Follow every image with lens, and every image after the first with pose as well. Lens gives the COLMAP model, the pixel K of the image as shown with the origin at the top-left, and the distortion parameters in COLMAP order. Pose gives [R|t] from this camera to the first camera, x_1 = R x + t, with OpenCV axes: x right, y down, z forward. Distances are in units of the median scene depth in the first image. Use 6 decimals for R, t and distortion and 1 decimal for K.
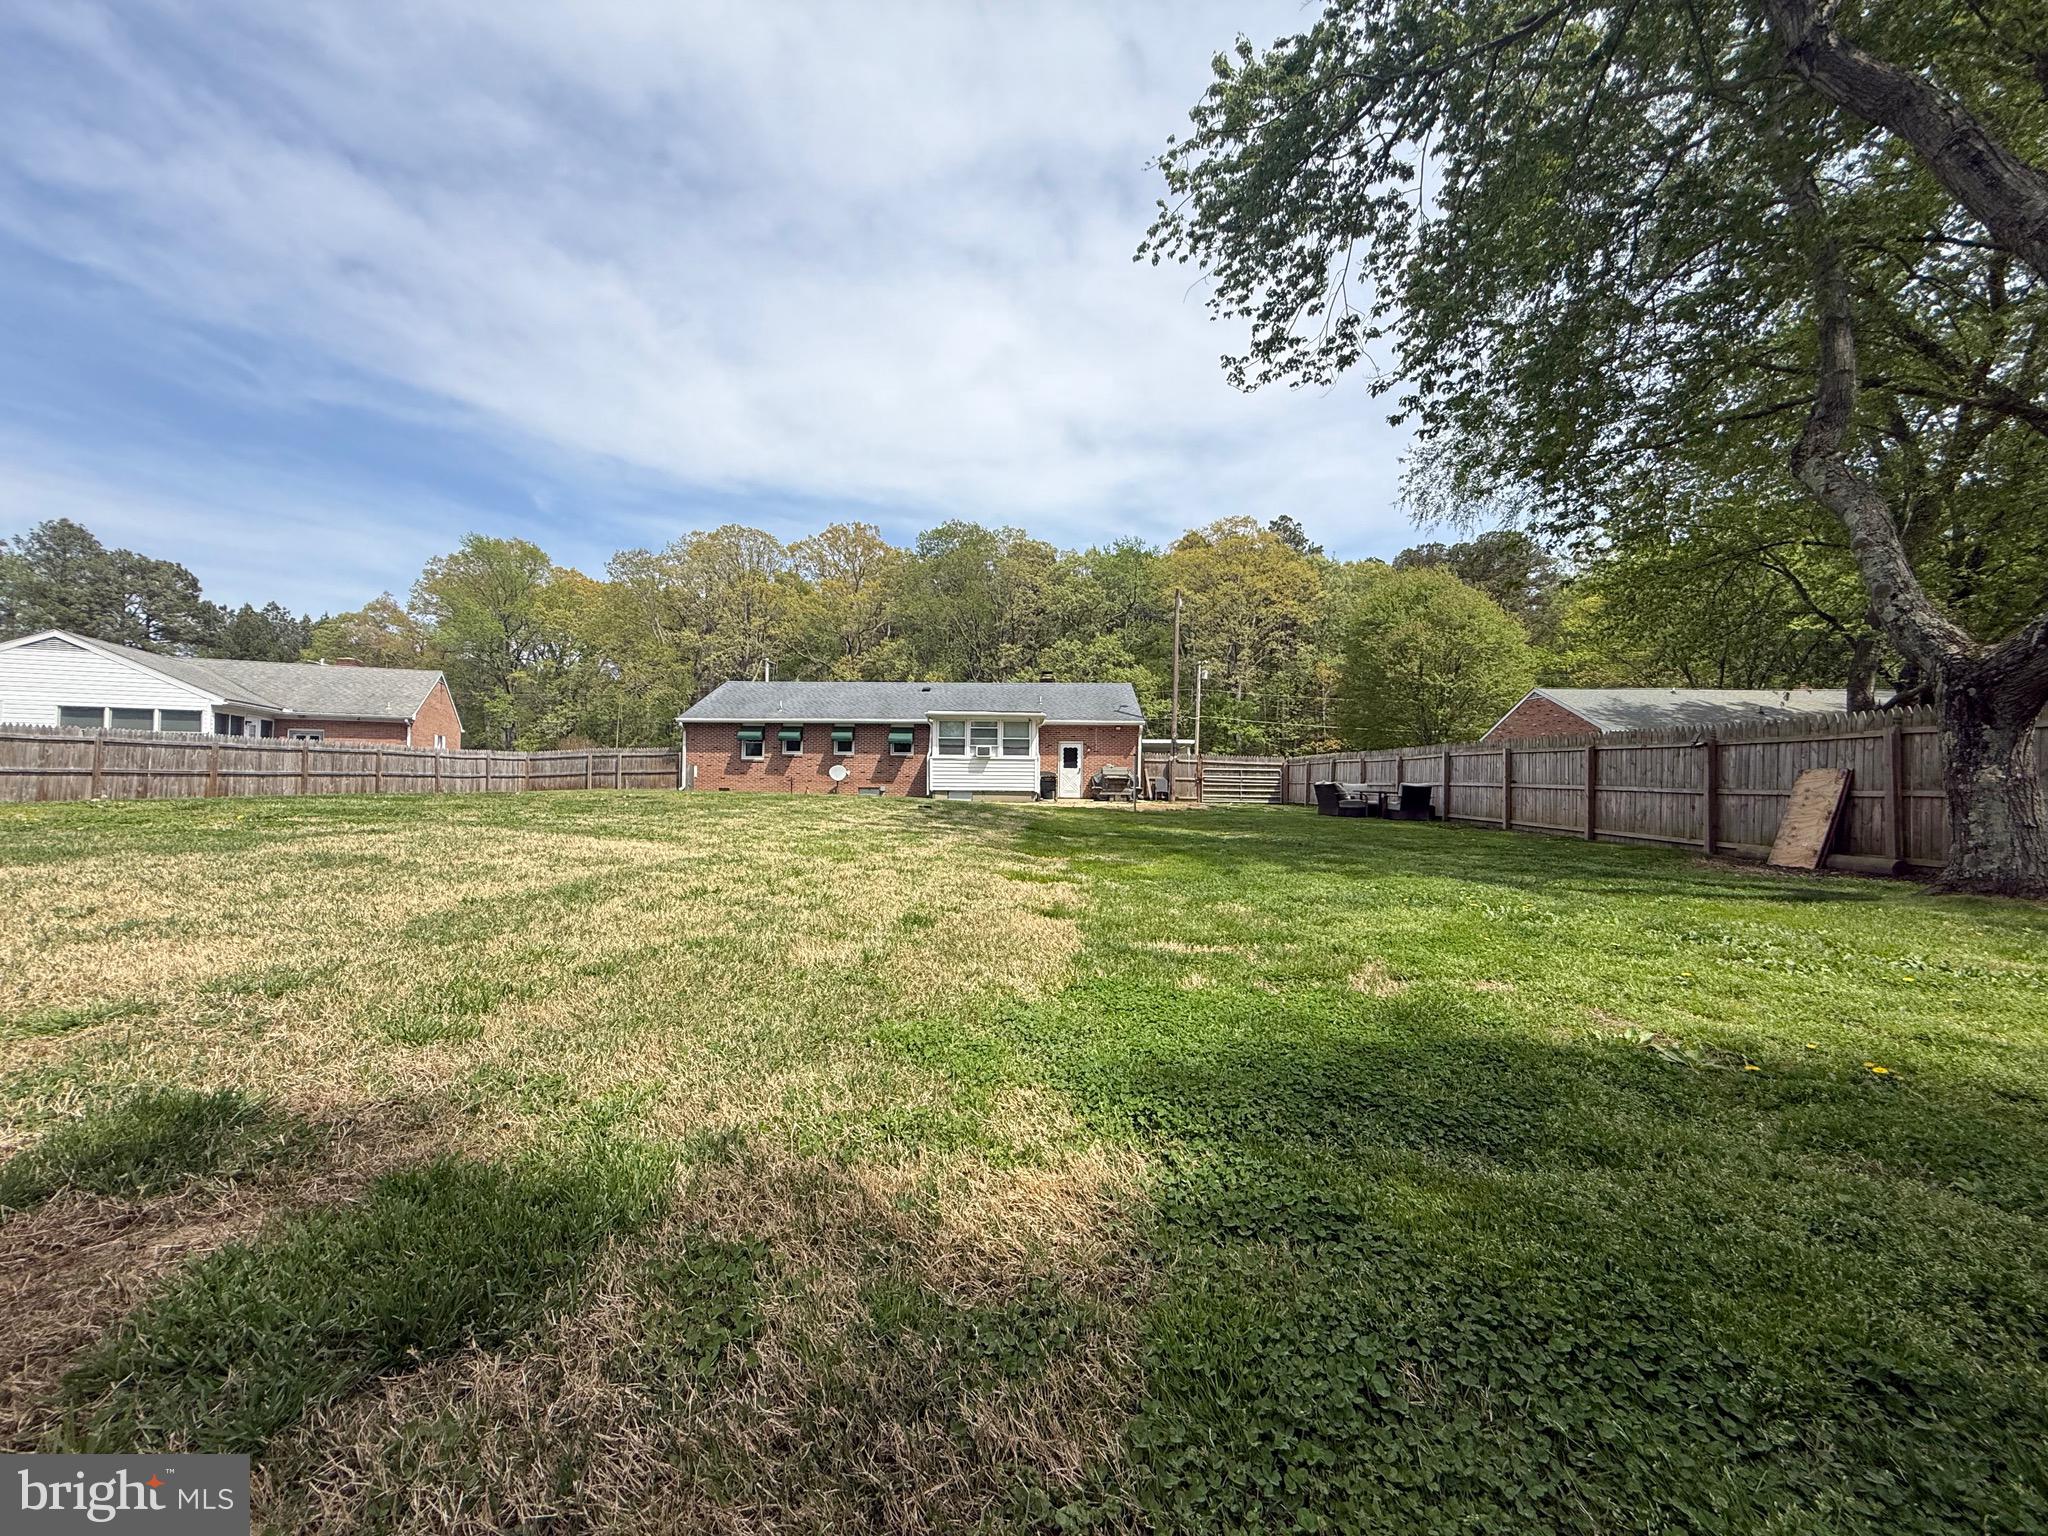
lens RADIAL K [[817.9, 0, 1009.5], [0, 817.9, 764.3], [0, 0, 1]] dist [-0.000101, -0.000379]
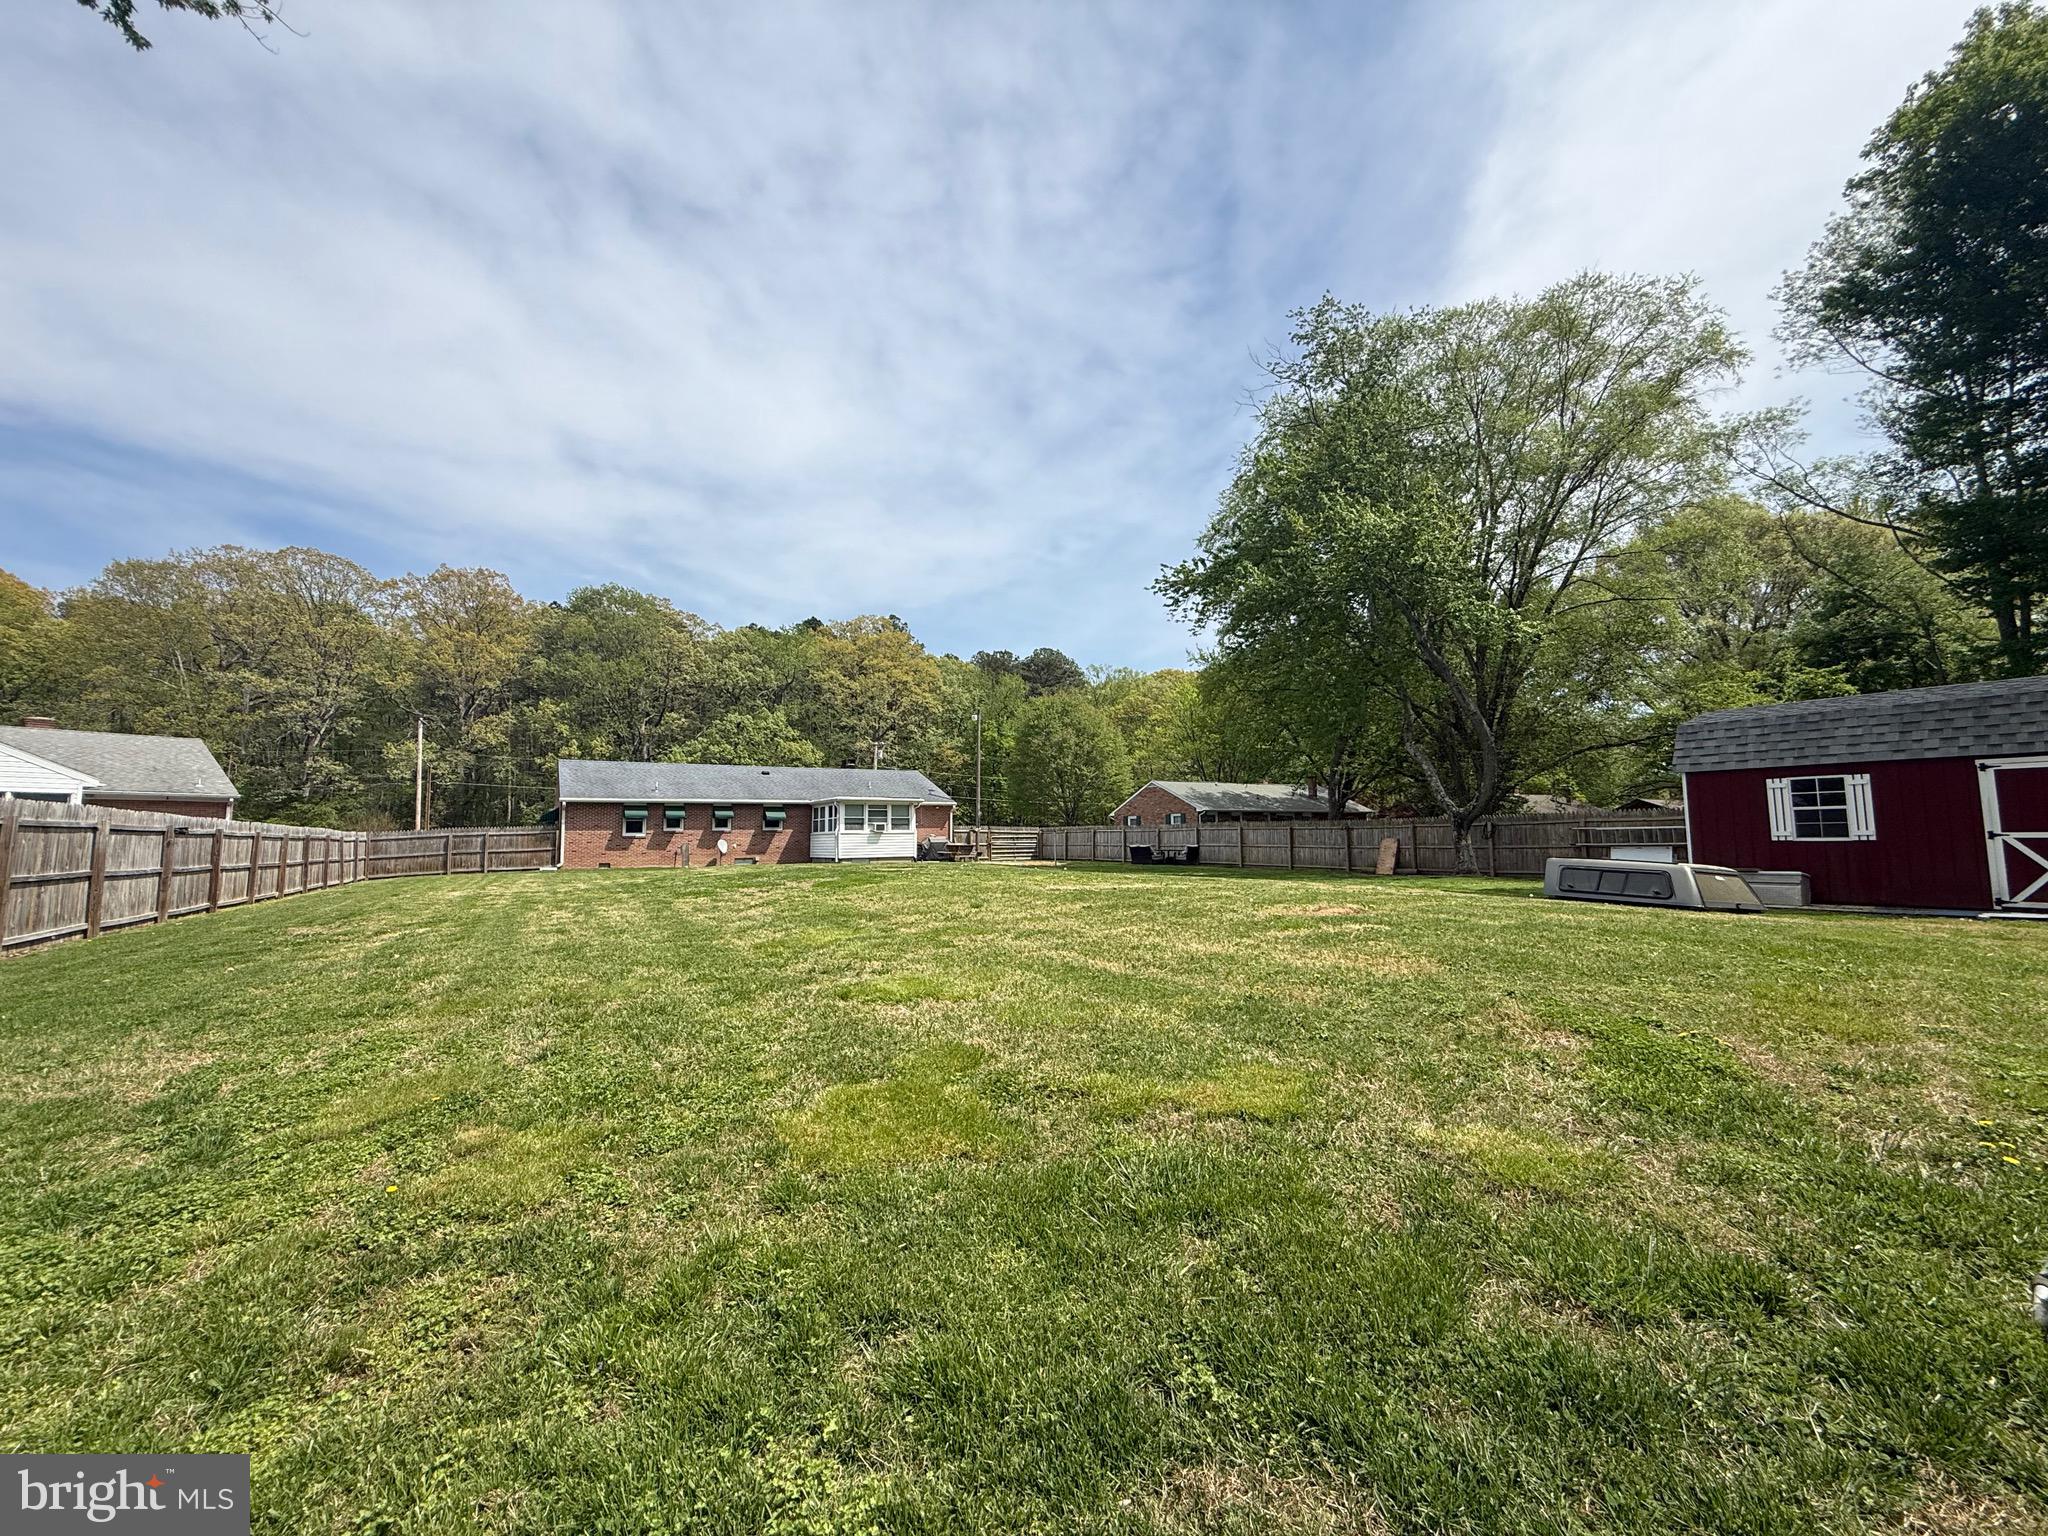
lens RADIAL K [[845.4, 0, 999.9], [0, 845.4, 797.0], [0, 0, 1]] dist [0.033578, 0.000086]
pose [[0.845299, 0.006396, 0.534255, -0.610262], [0.010678, 0.999526, -0.028861, -0.023905], [-0.534187, 0.030101, 0.844831, -0.269813]]
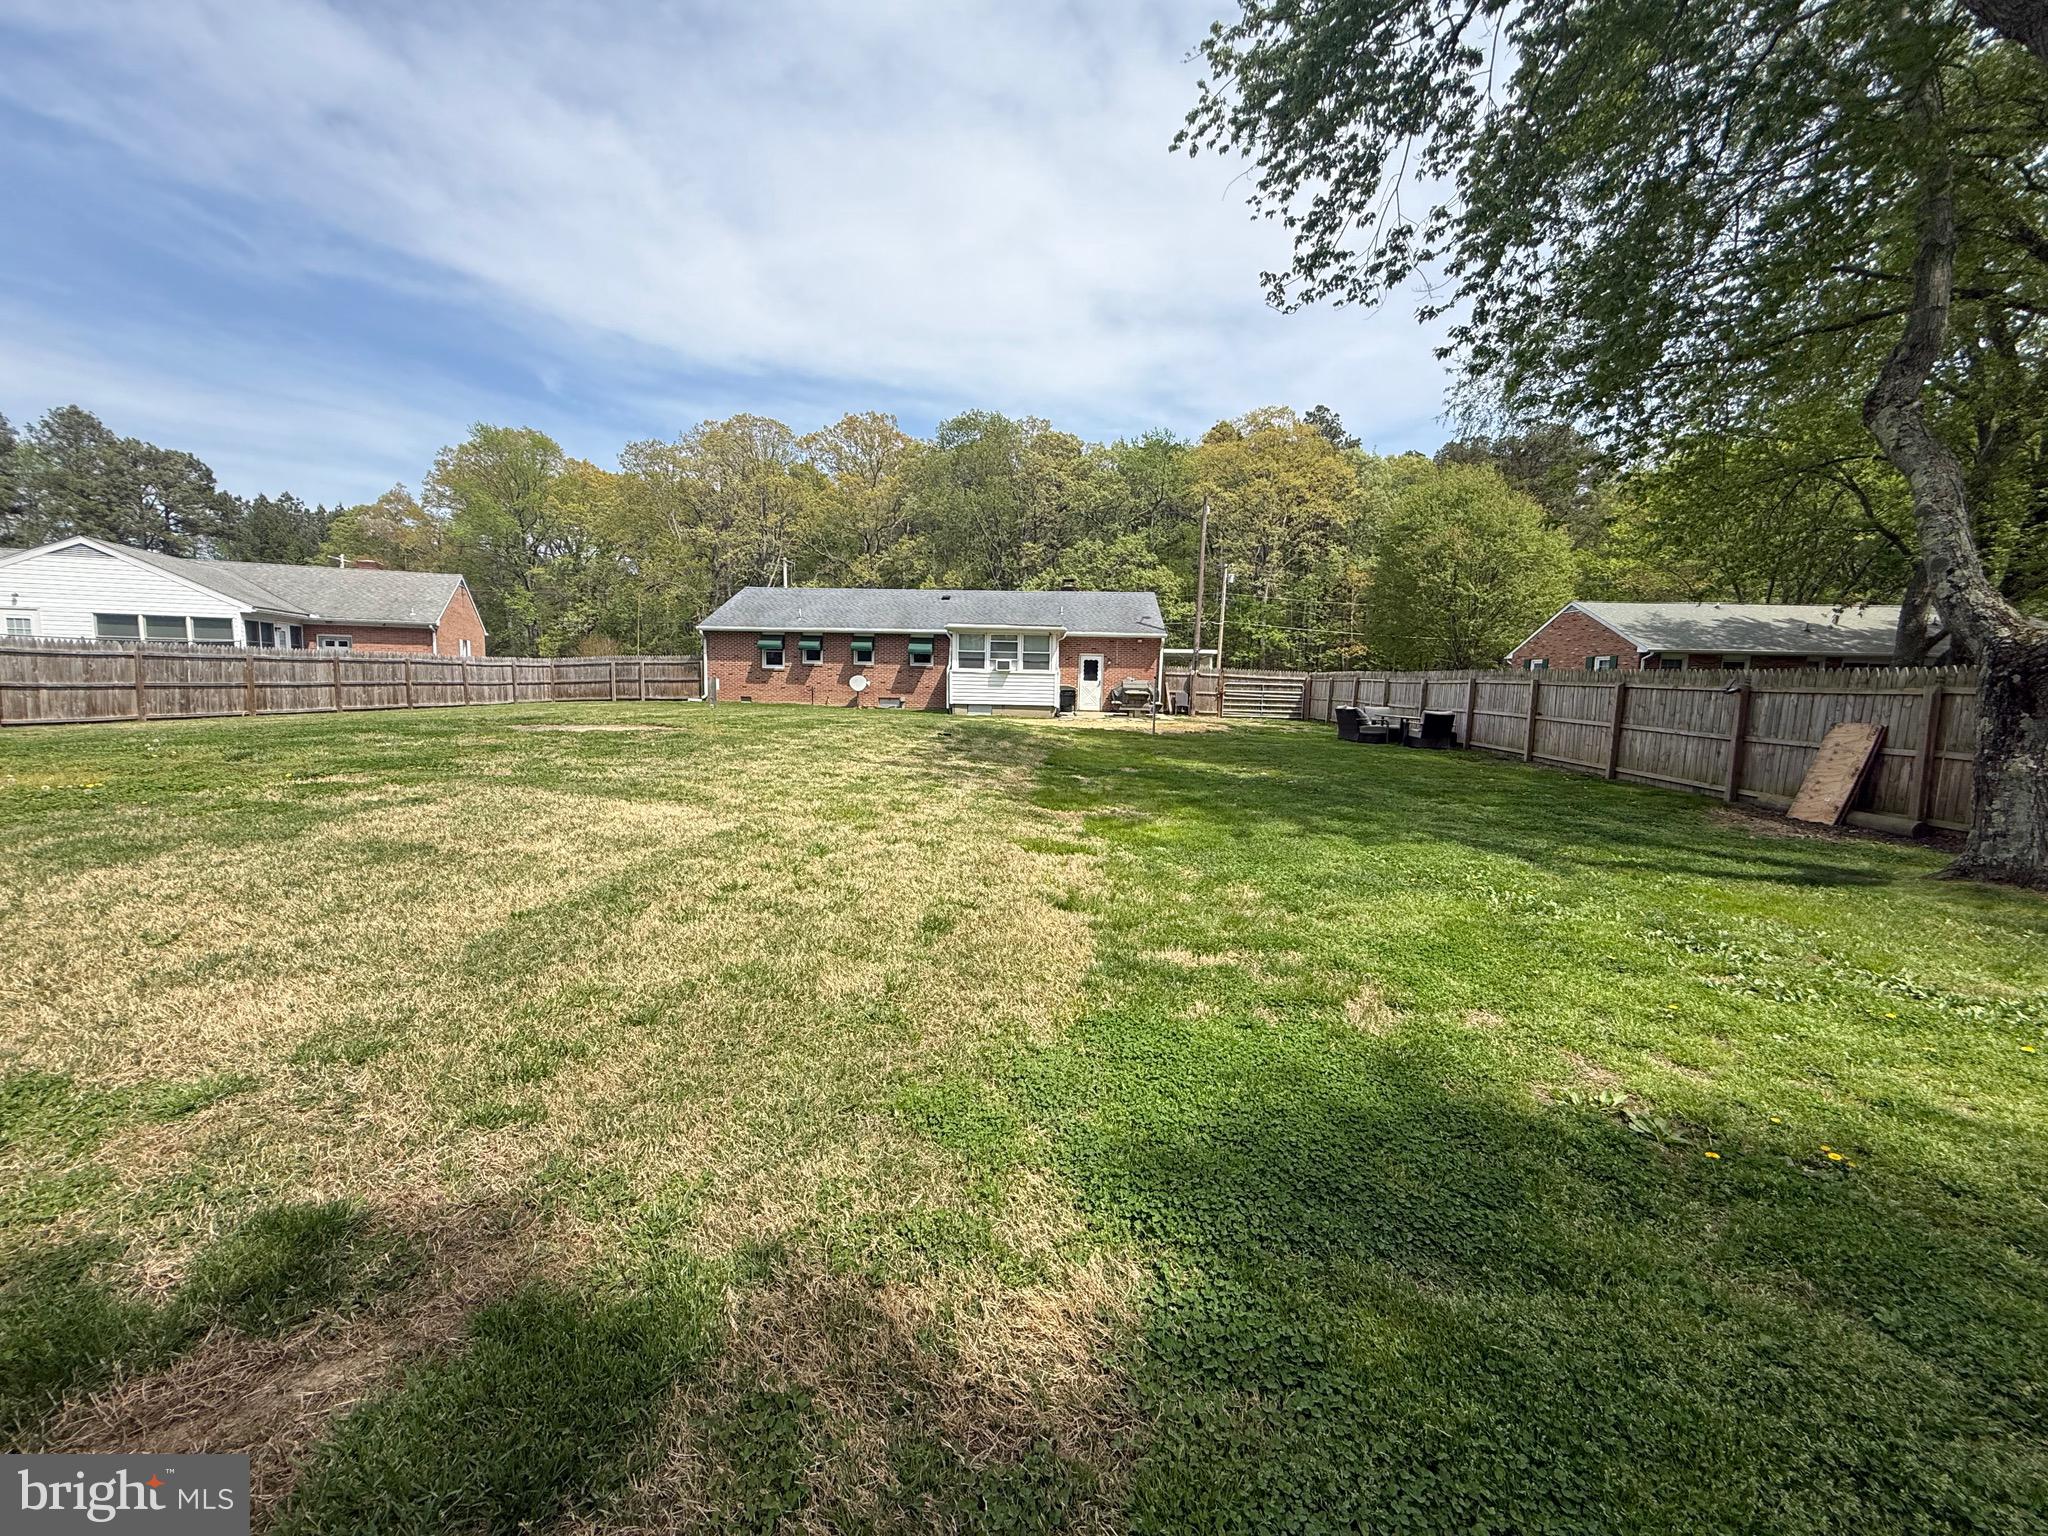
lens RADIAL K [[817.9, 0, 1009.1], [0, 817.9, 761.4], [0, 0, 1]] dist [-0.000101, -0.000379]
pose [[0.999634, 0.013337, -0.023516, 0.000278], [-0.010371, 0.992475, 0.122004, -0.021566], [0.024967, -0.121715, 0.992251, -0.002097]]
